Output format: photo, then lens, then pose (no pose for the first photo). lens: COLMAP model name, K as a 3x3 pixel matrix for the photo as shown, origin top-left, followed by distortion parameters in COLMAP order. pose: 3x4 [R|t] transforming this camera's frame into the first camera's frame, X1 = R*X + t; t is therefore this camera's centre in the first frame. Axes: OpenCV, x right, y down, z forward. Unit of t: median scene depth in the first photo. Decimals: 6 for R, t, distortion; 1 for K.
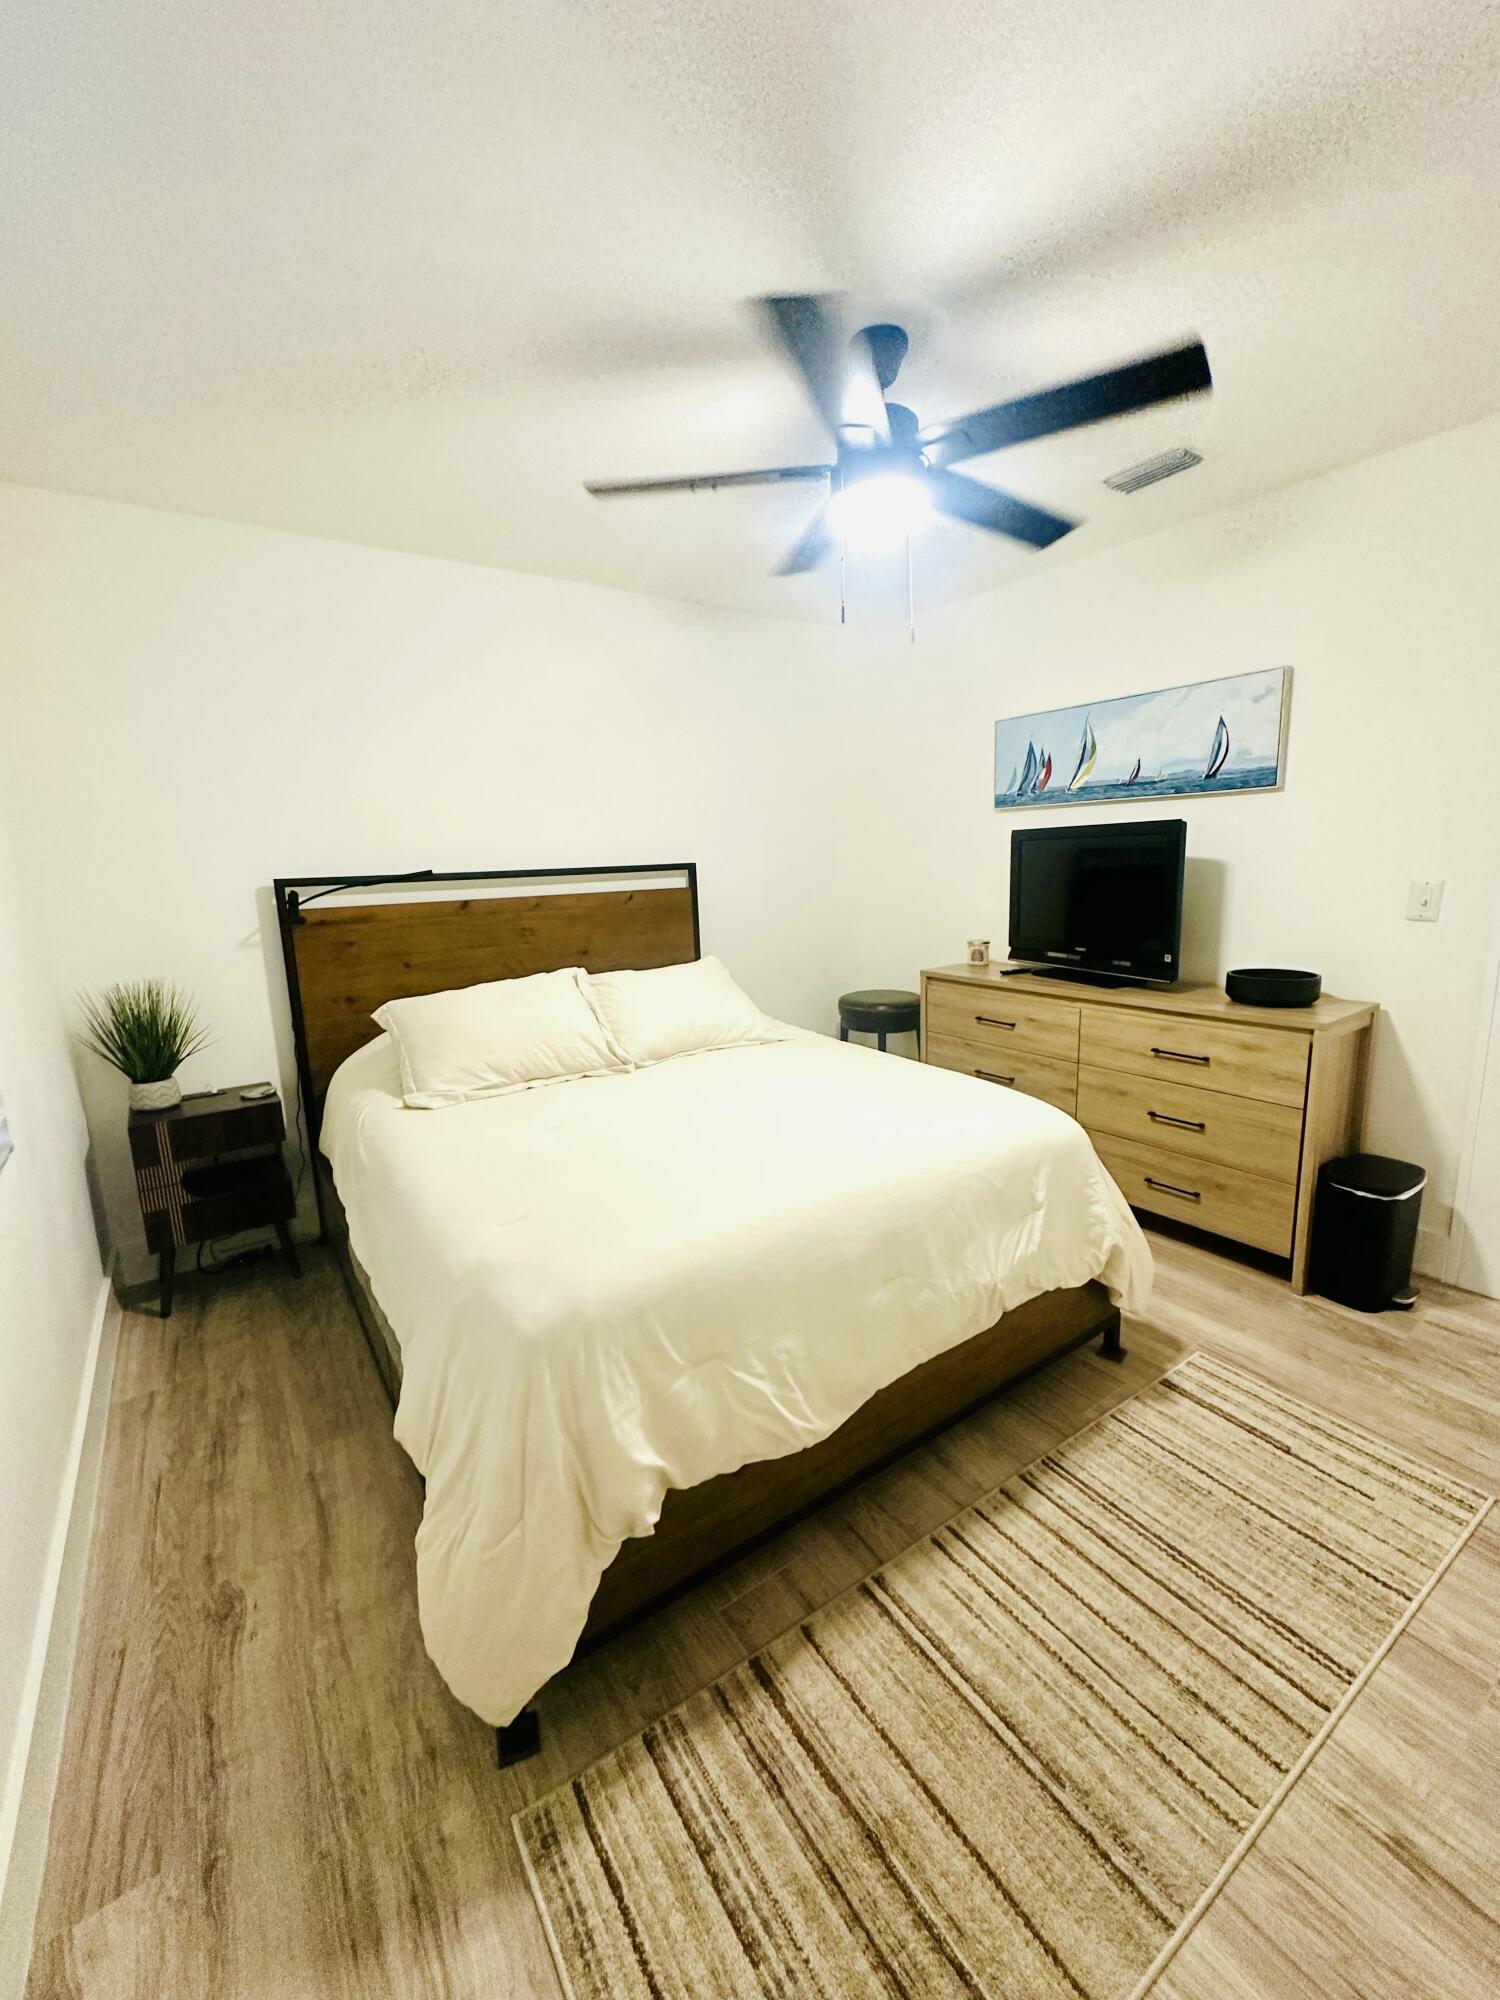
lens RADIAL K [[796.9, 0, 753.9], [0, 796.9, 997.9], [0, 0, 1]] dist [-0.002627, 0.000742]
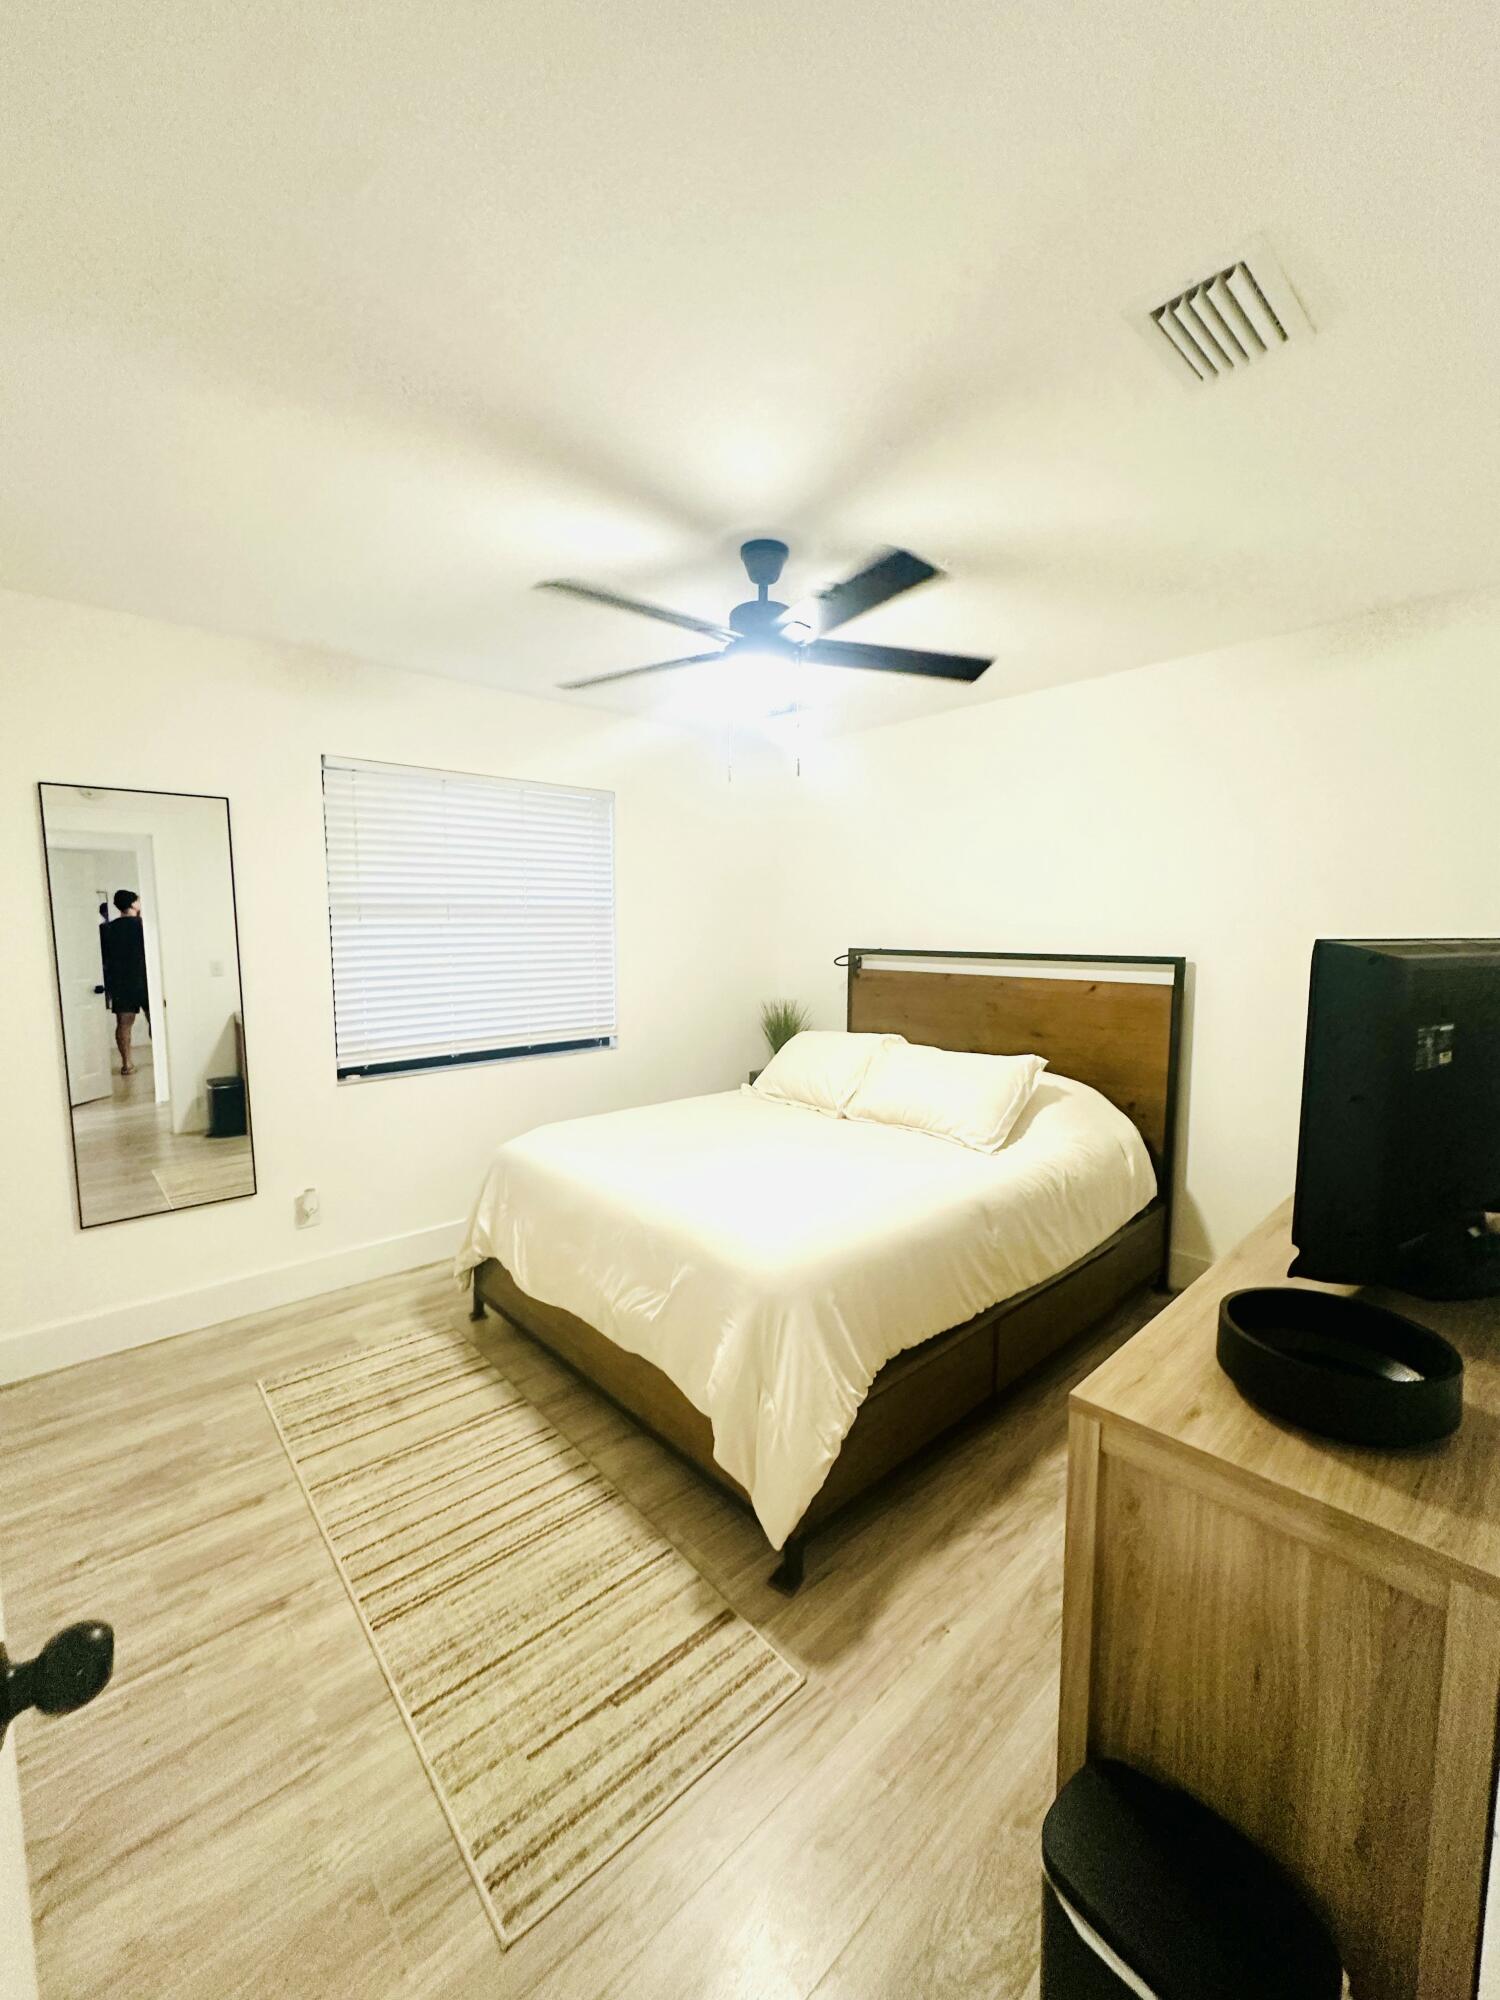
lens RADIAL K [[796.9, 0, 754.2], [0, 796.9, 1000.1], [0, 0, 1]] dist [-0.002627, 0.000742]
pose [[0.131836, 0.124782, -0.983386, 1.763219], [-0.176751, 0.979107, 0.100543, -0.327259], [0.975386, 0.160560, 0.151137, 1.116930]]
